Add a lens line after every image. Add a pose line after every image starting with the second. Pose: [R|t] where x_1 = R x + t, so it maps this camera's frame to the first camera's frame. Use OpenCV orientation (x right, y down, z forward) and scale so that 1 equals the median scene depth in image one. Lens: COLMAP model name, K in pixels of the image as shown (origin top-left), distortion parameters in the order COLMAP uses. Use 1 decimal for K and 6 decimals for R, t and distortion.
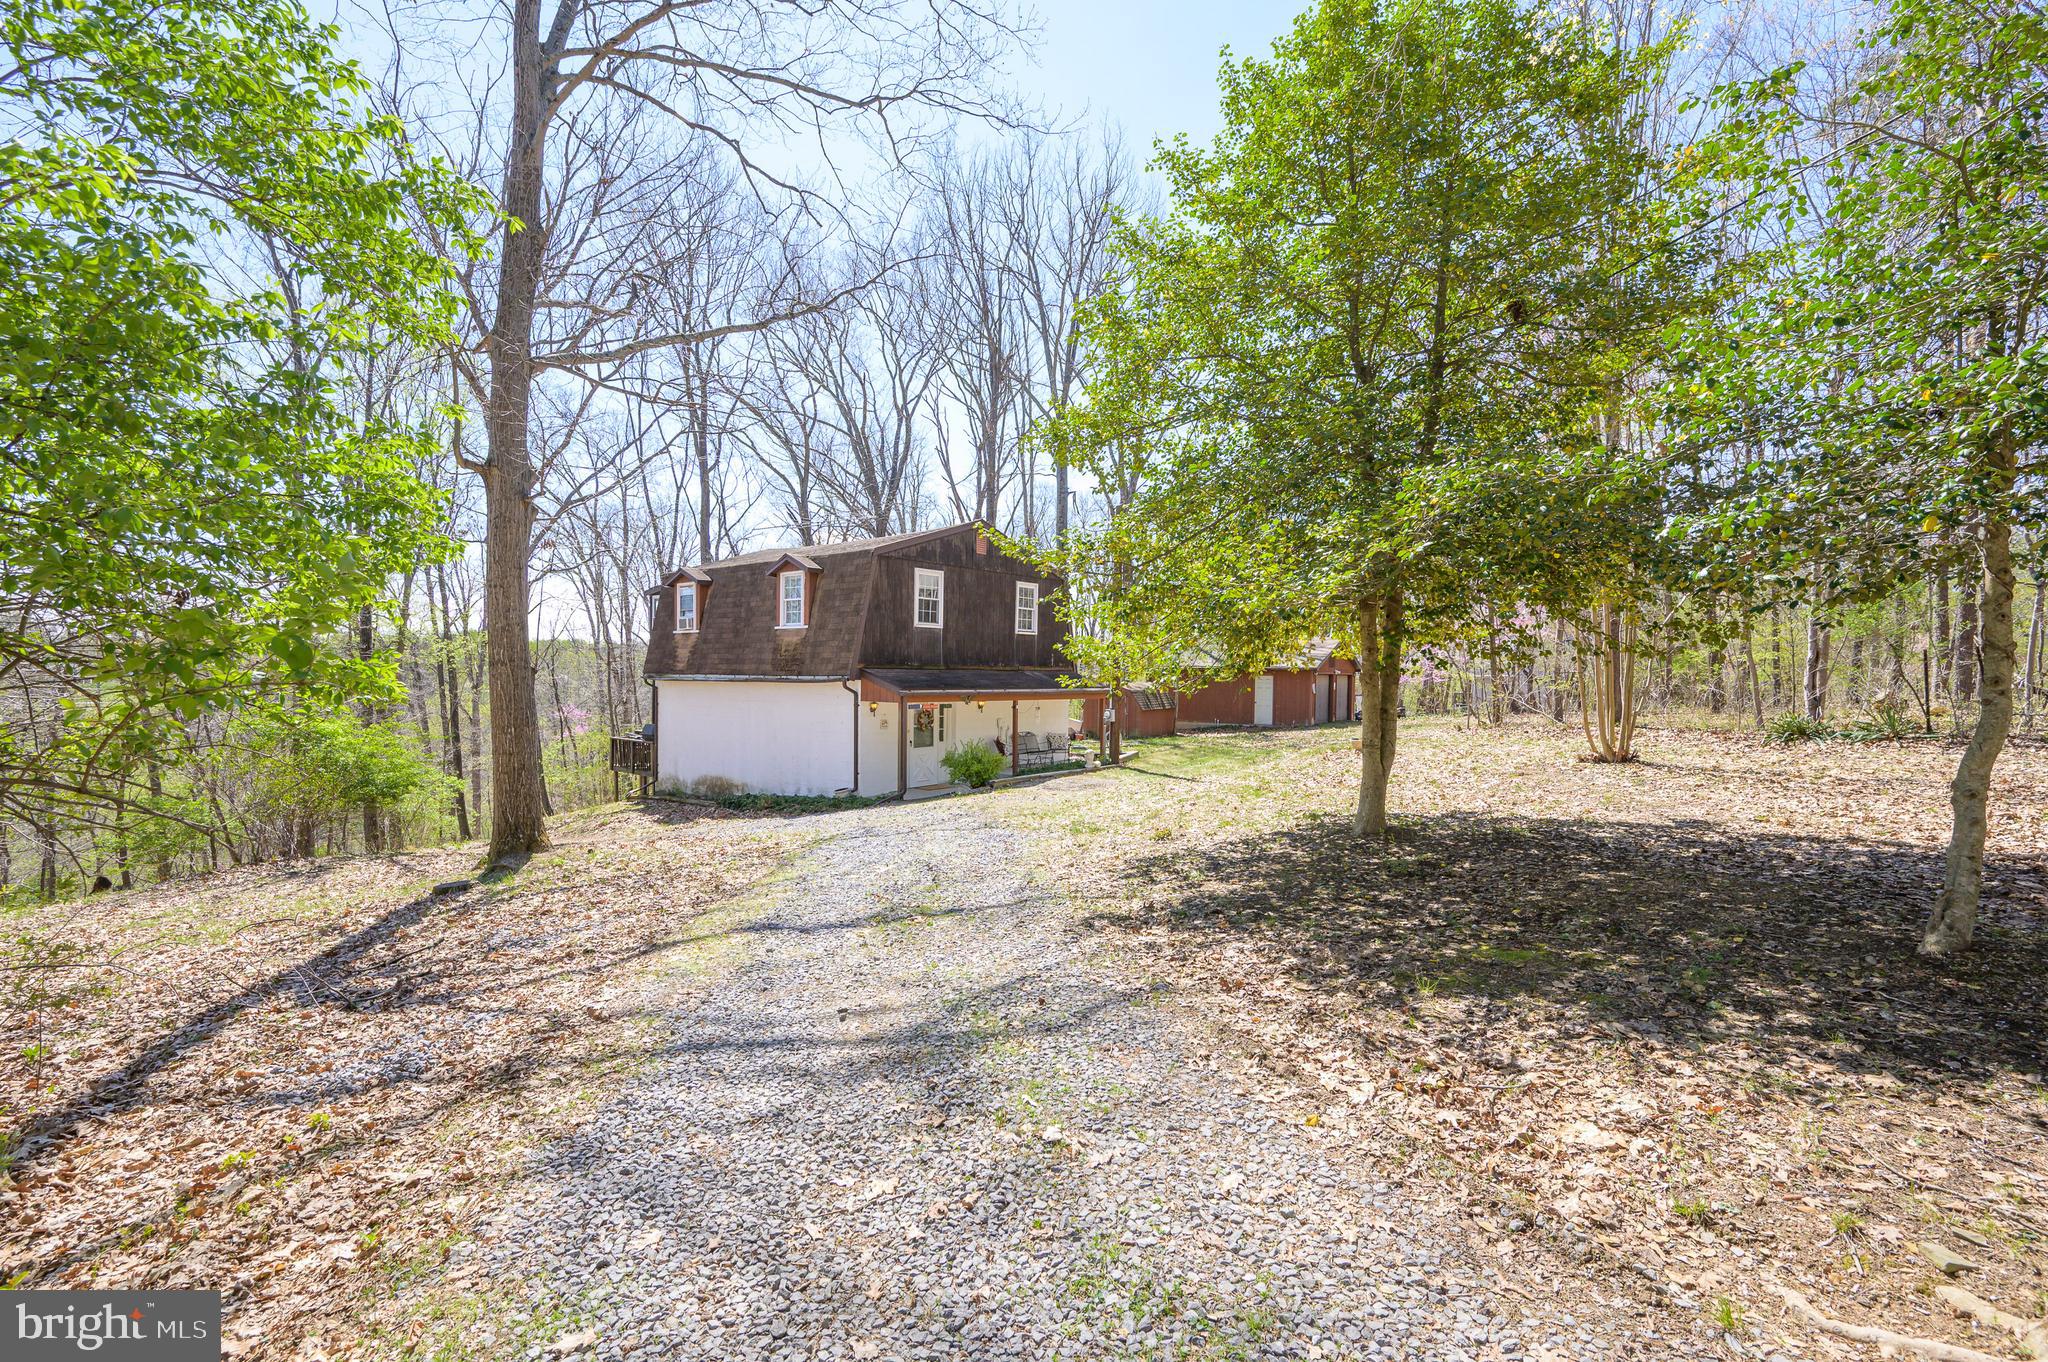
lens RADIAL K [[892.1, 0, 1018.7], [0, 892.1, 689.6], [0, 0, 1]] dist [0.006012, 0.000259]
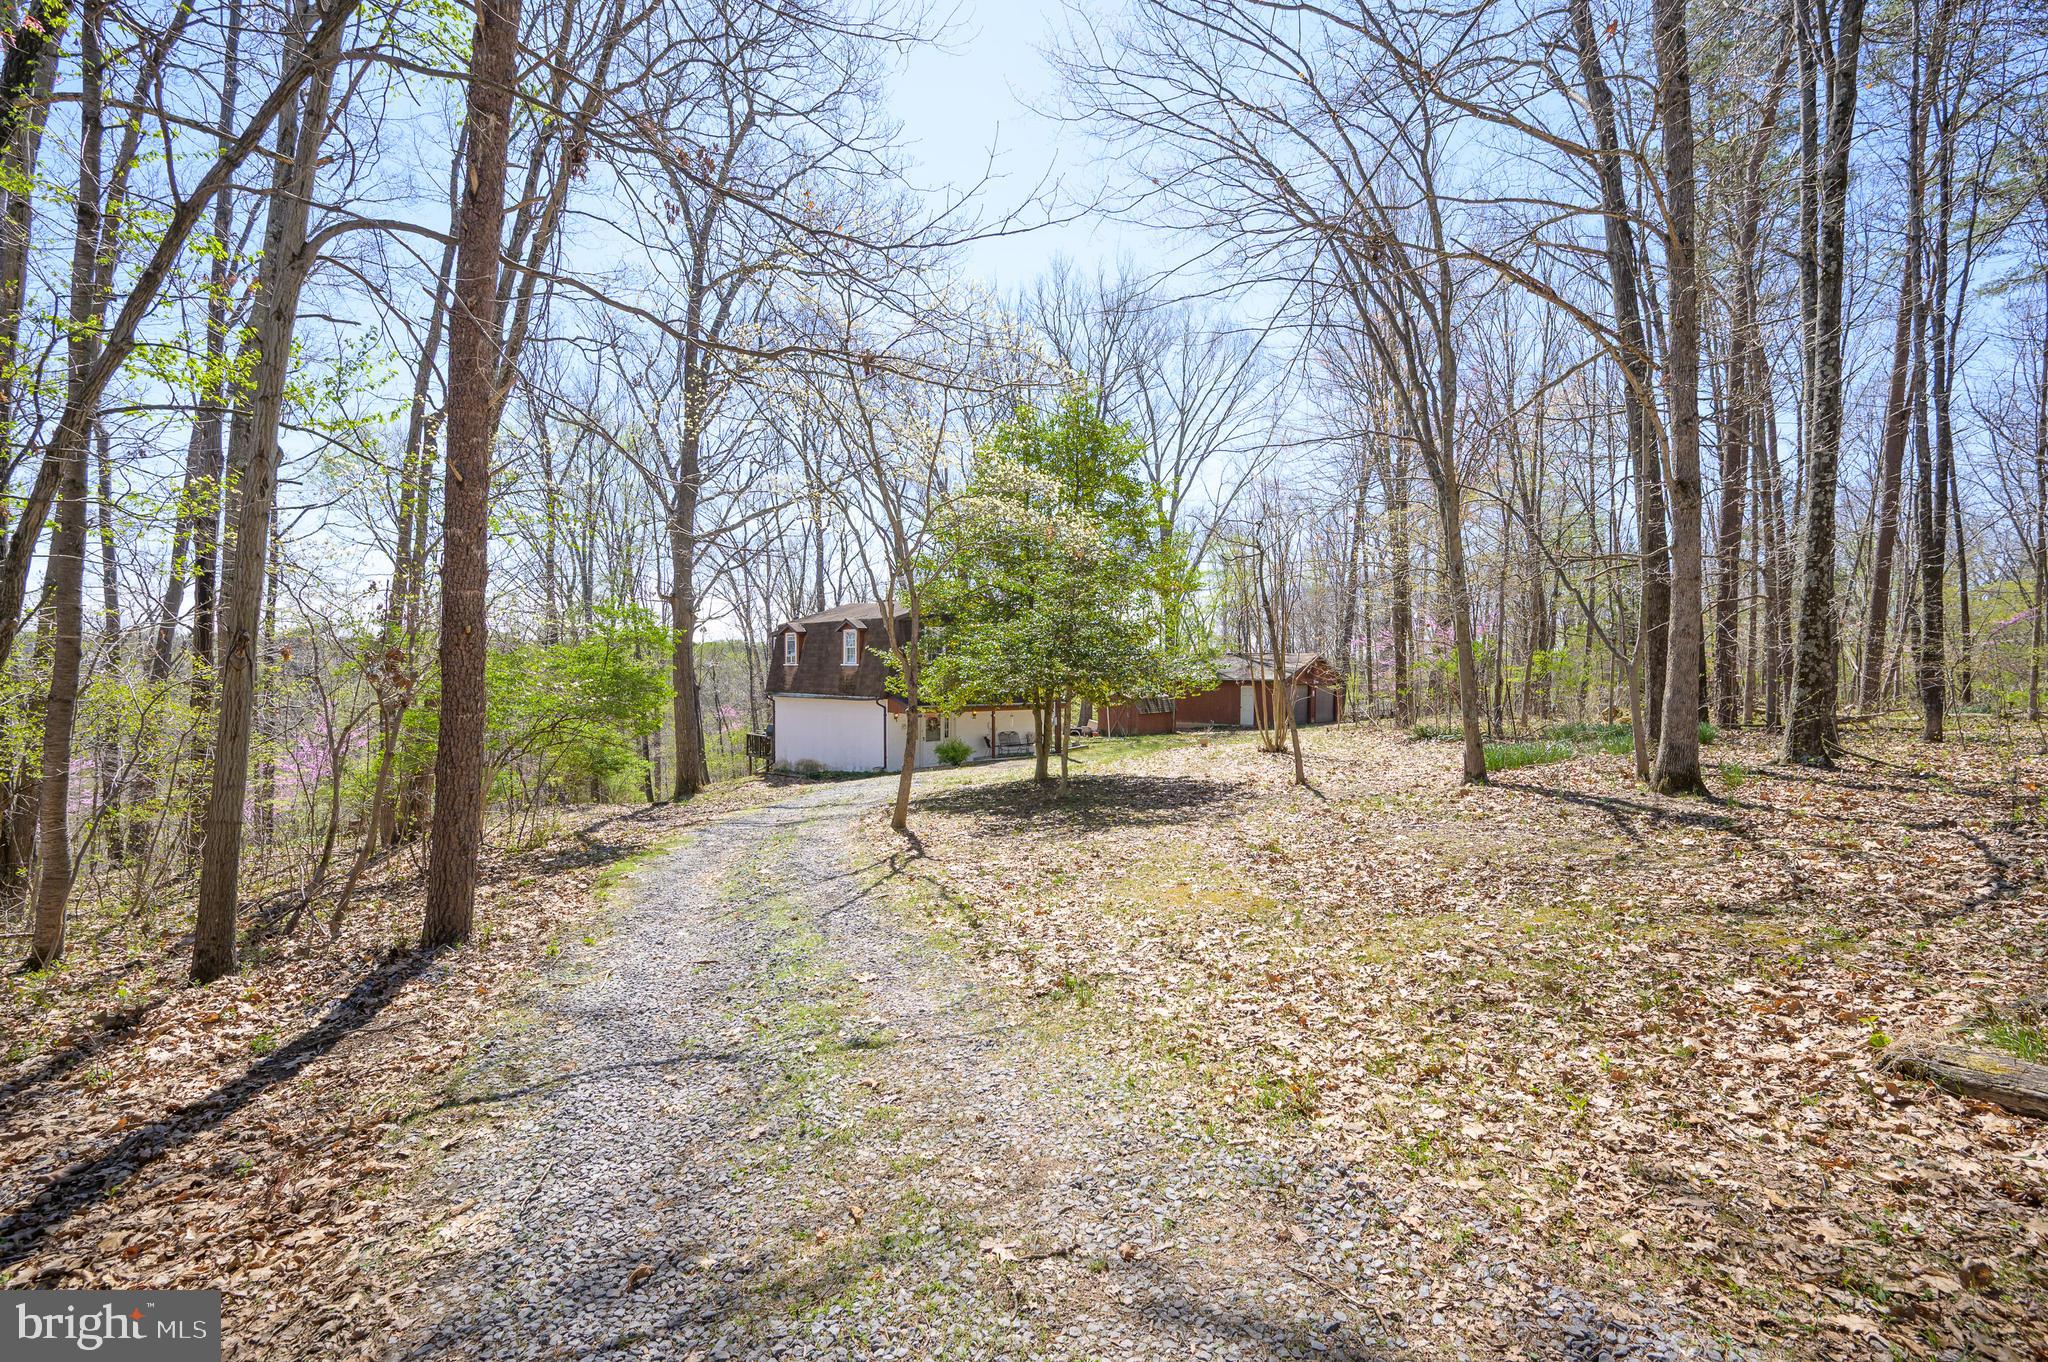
lens RADIAL K [[892.1, 0, 1026.7], [0, 892.1, 680.1], [0, 0, 1]] dist [0.006012, 0.000259]
pose [[0.988946, -0.004235, -0.148216, 0.285104], [0.003615, 0.999984, -0.004454, -0.033856], [0.148232, 0.003868, 0.988945, -0.508591]]
